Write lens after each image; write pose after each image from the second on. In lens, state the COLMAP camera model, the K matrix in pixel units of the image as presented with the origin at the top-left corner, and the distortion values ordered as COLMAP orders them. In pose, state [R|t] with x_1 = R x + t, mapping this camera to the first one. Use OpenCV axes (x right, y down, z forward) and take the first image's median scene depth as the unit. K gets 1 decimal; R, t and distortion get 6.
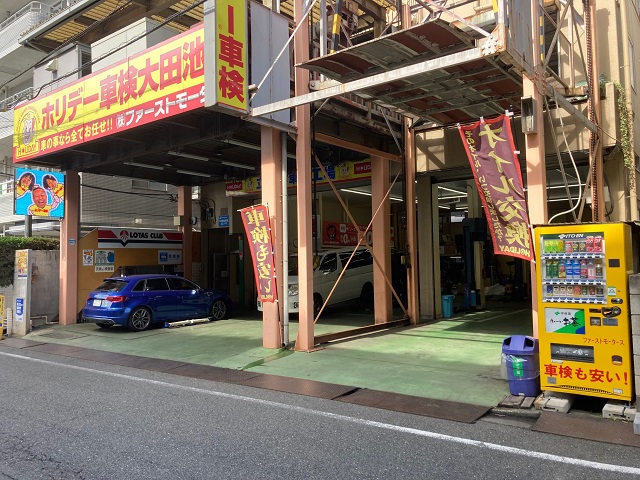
lens RADIAL K [[523.9, 0, 322.4], [0, 523.9, 236.6], [0, 0, 1]] dist [0.010717, -0.002218]
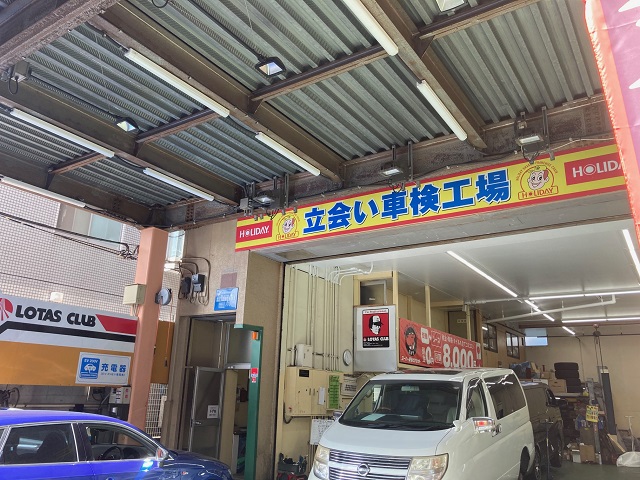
lens RADIAL K [[523.9, 0, 313.2], [0, 523.9, 233.1], [0, 0, 1]] dist [0.010717, -0.002218]
pose [[0.997187, 0.062730, 0.041031, -0.182302], [-0.050636, 0.967354, -0.248321, 0.039312], [-0.055269, 0.245545, 0.967808, 0.700294]]
